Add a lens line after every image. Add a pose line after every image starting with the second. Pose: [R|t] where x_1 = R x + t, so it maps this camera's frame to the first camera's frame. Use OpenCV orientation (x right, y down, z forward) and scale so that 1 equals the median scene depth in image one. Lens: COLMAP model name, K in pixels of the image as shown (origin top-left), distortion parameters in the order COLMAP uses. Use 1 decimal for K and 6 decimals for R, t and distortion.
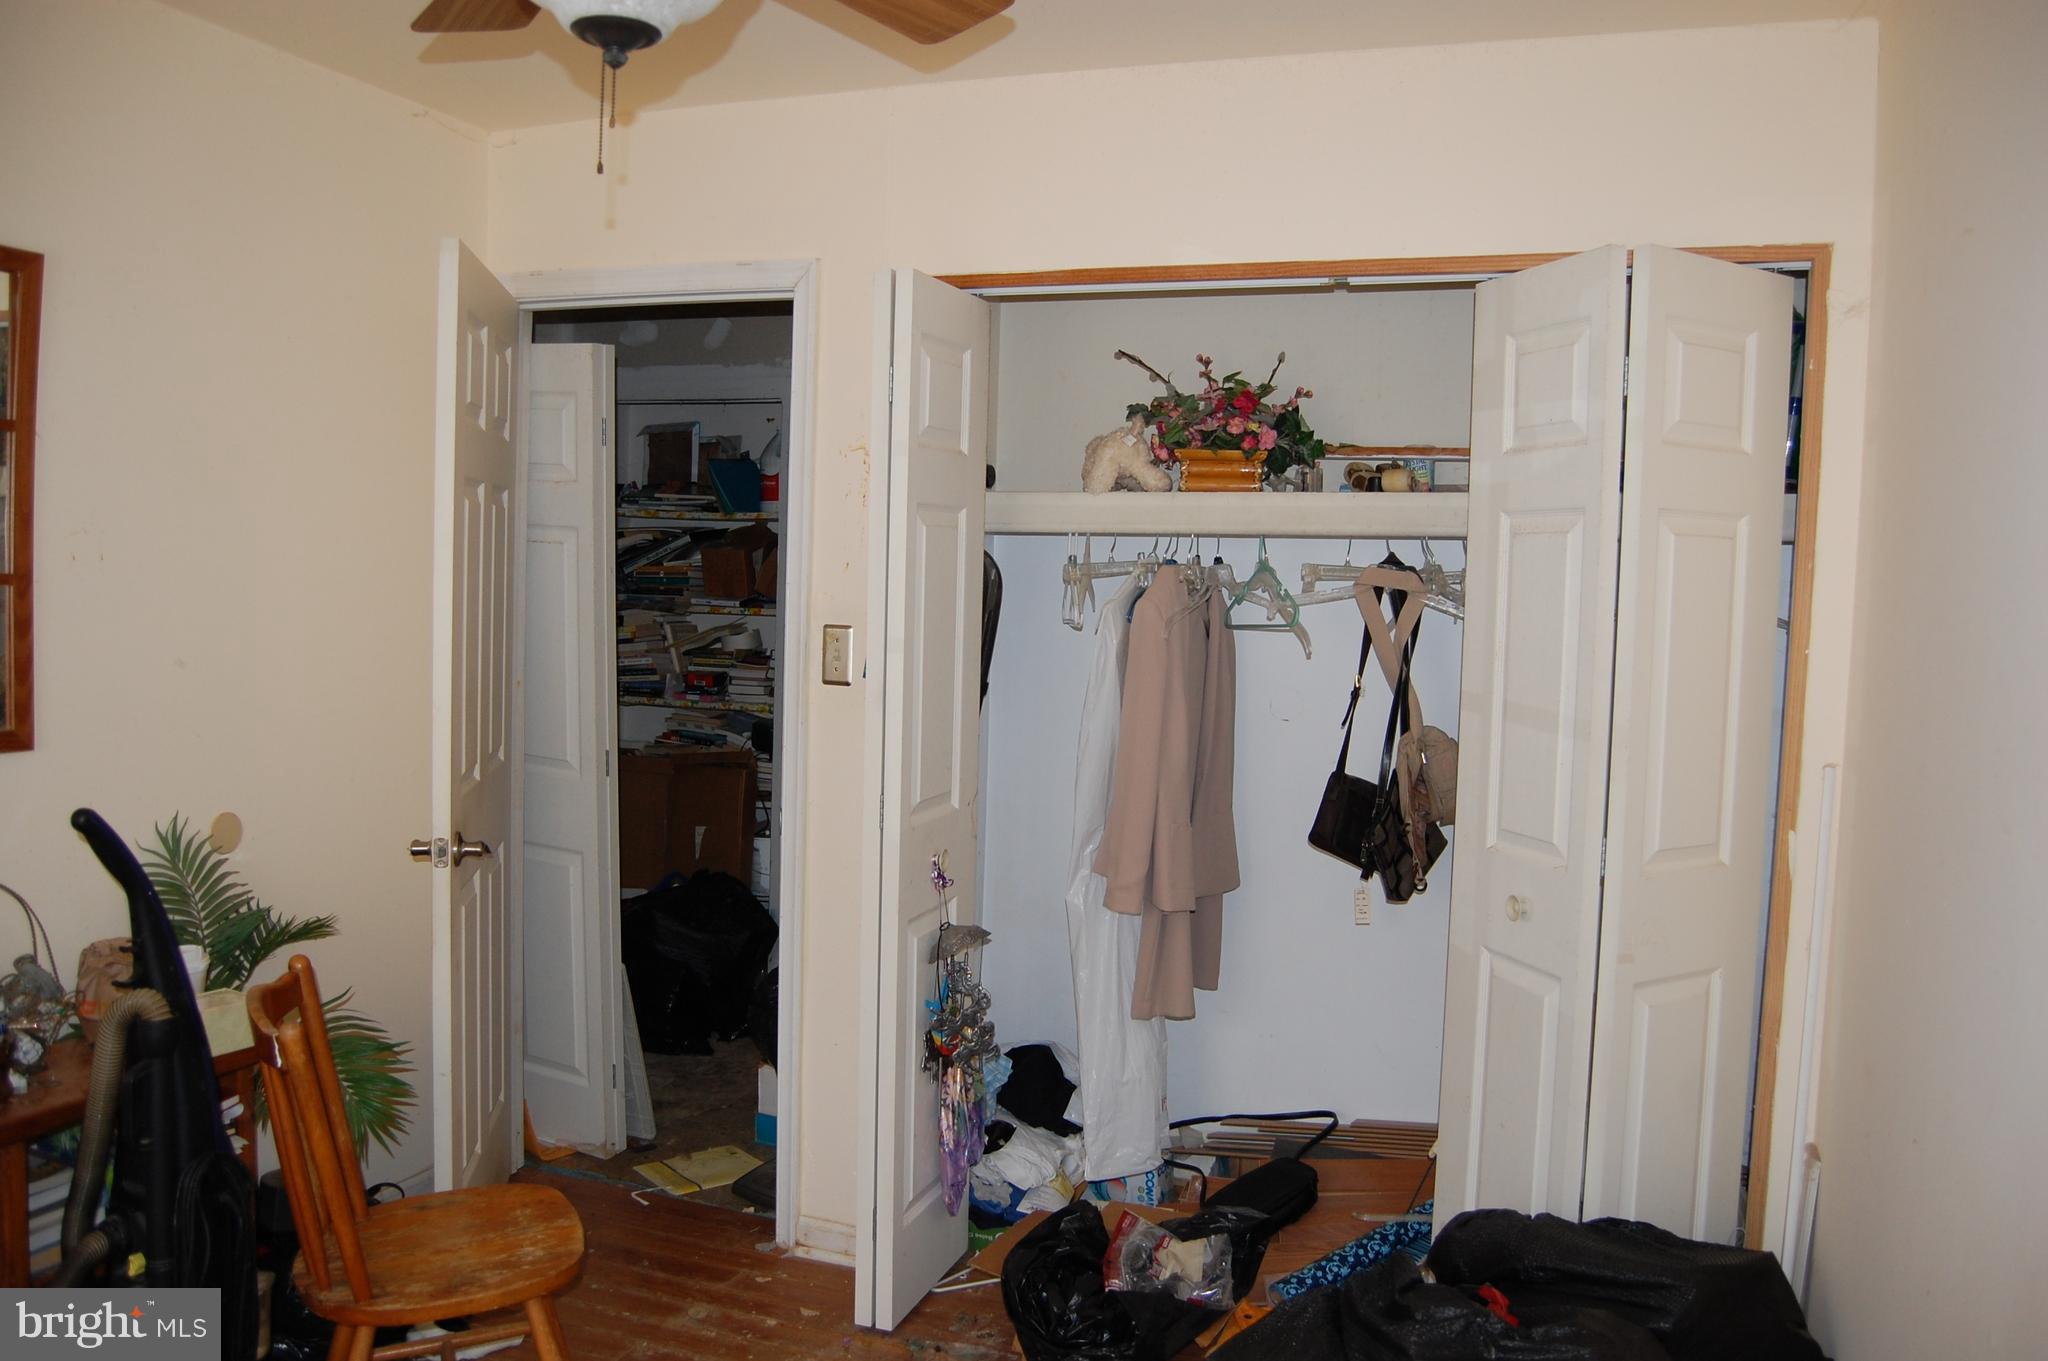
lens RADIAL K [[1601.3, 0, 1033.8], [0, 1601.3, 669.1], [0, 0, 1]] dist [-0.094456, 0.037179]
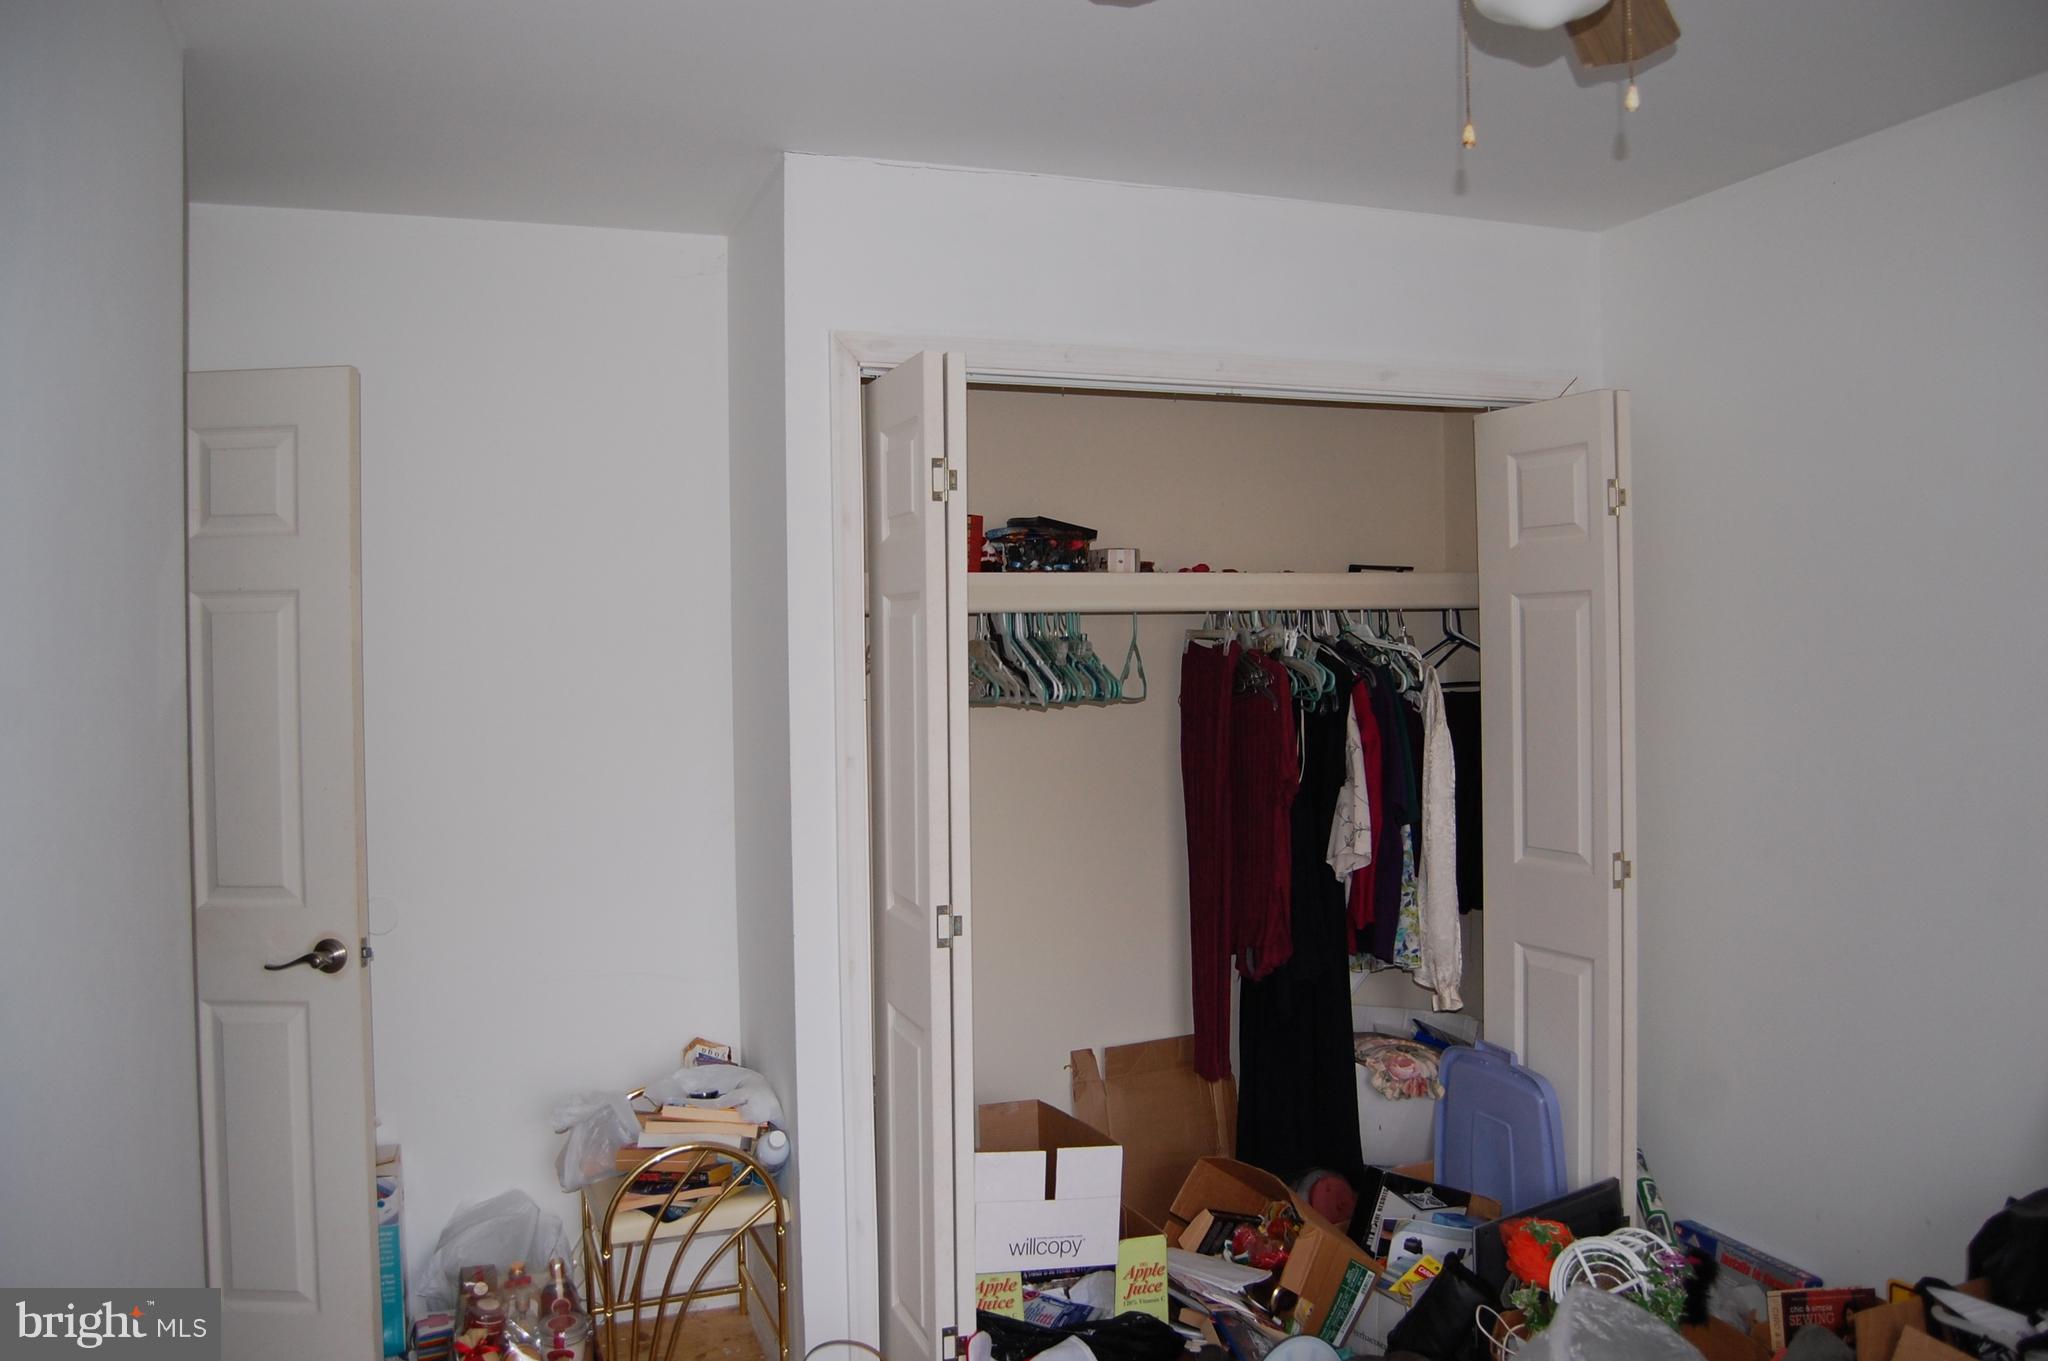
lens RADIAL K [[1601.3, 0, 1033.8], [0, 1601.3, 669.1], [0, 0, 1]] dist [-0.094456, 0.037179]
pose [[0.791612, -0.027515, 0.610405, -0.576130], [0.056109, 0.998038, -0.027778, -0.019413], [-0.608443, 0.056238, 0.791603, 0.182697]]
